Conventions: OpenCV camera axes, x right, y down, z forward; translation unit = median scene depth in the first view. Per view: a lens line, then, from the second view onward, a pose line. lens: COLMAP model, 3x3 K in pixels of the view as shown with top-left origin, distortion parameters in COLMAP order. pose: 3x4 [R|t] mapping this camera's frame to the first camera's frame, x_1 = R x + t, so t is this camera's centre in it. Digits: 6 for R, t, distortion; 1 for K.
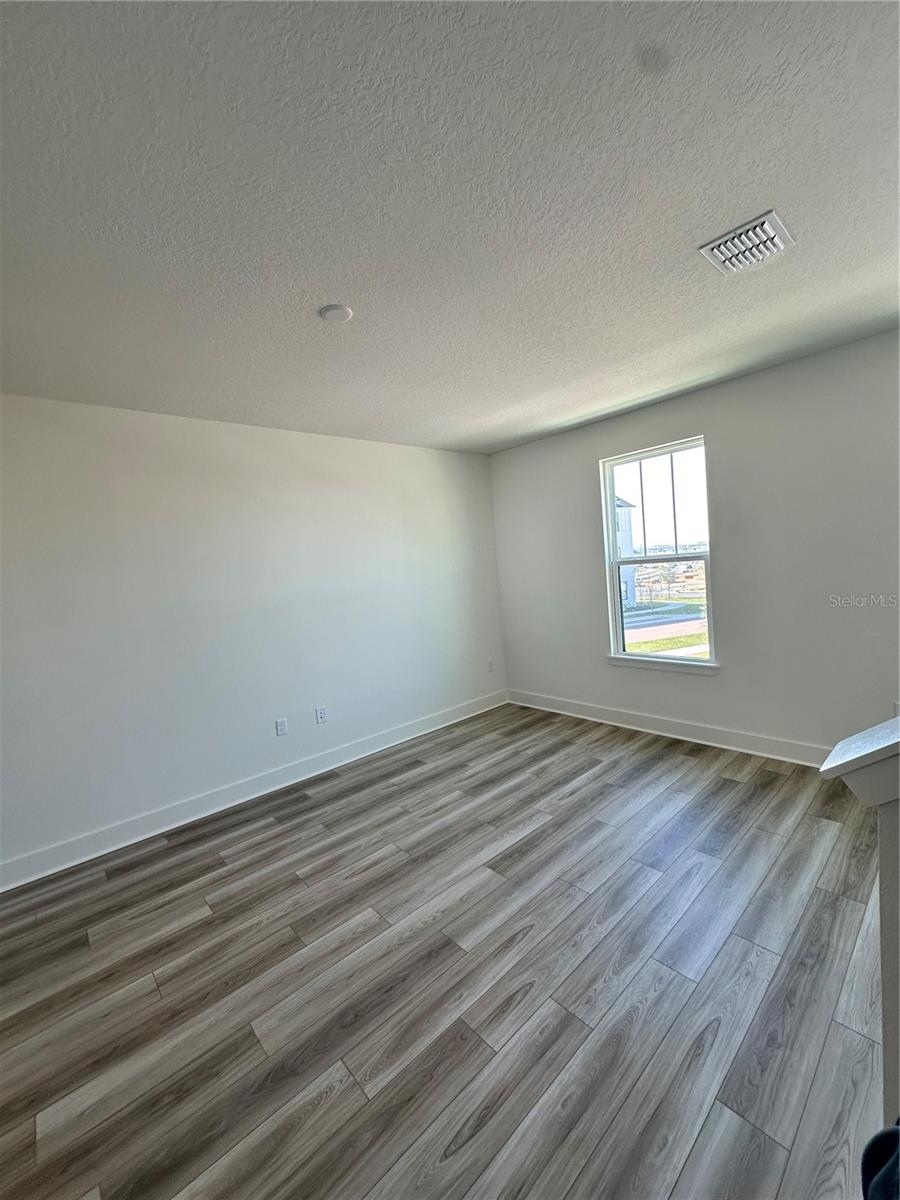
lens RADIAL K [[481.2, 0, 455.8], [0, 481.2, 593.0], [0, 0, 1]] dist [-0.000926, 0.000077]
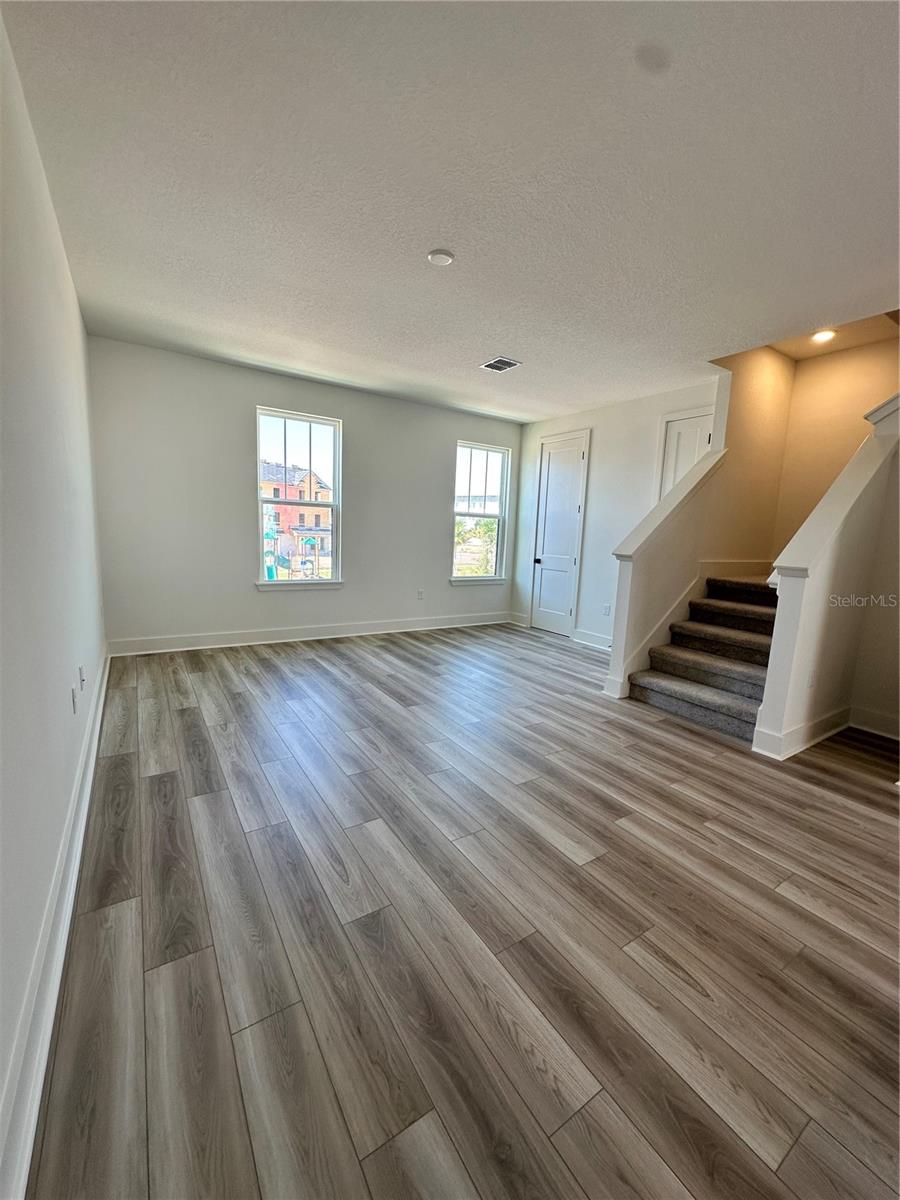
lens RADIAL K [[479.5, 0, 443.6], [0, 479.5, 596.7], [0, 0, 1]] dist [-0.005207, 0.000394]
pose [[0.153020, -0.048246, 0.987045, -1.047539], [-0.001545, 0.998795, 0.049060, 0.152016], [-0.988222, -0.009033, 0.152761, 0.570140]]
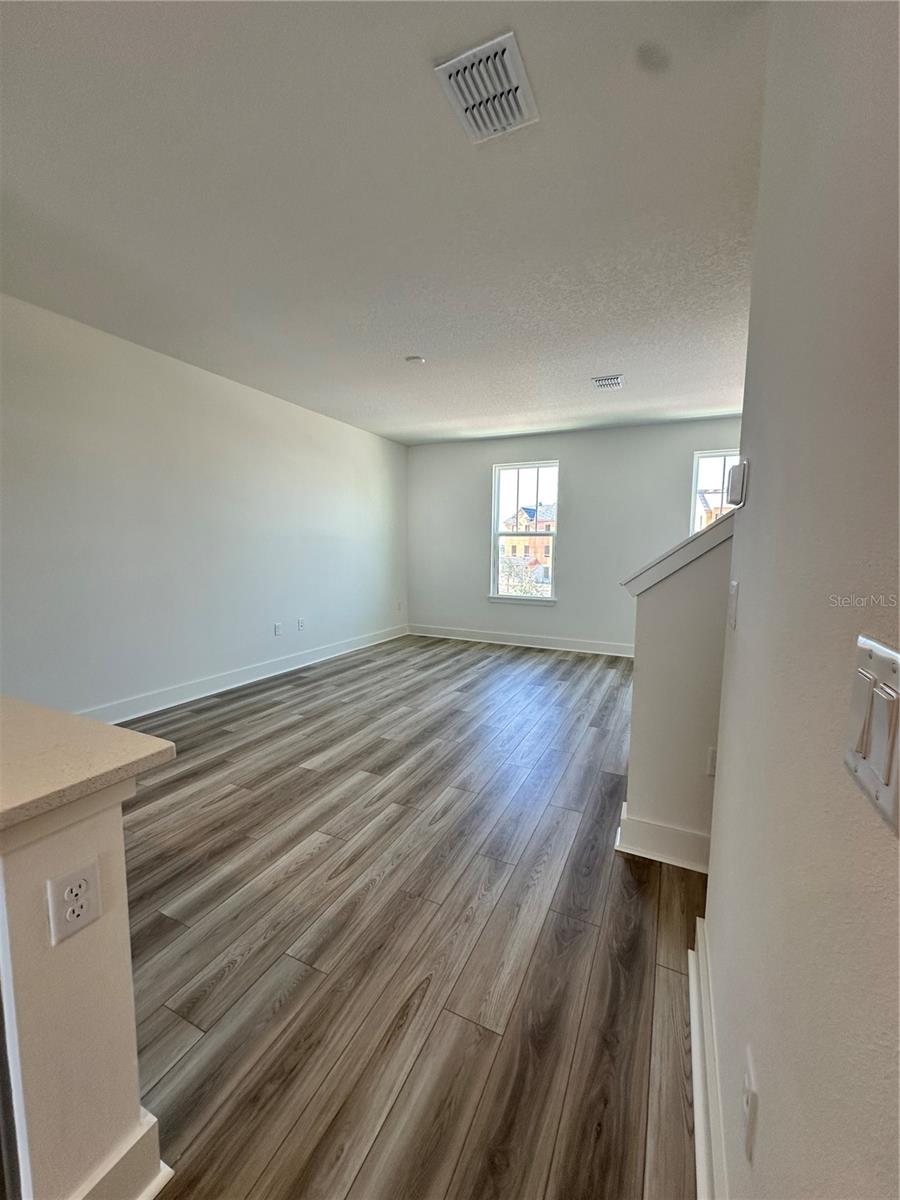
lens RADIAL K [[478.7, 0, 450.0], [0, 478.7, 600.0], [0, 0, 1]] dist [0.001506, 0.000097]
pose [[0.921704, 0.049960, 0.384662, -0.529890], [-0.064678, 0.997583, 0.025411, 0.161230], [-0.382463, -0.048301, 0.922708, -0.479770]]
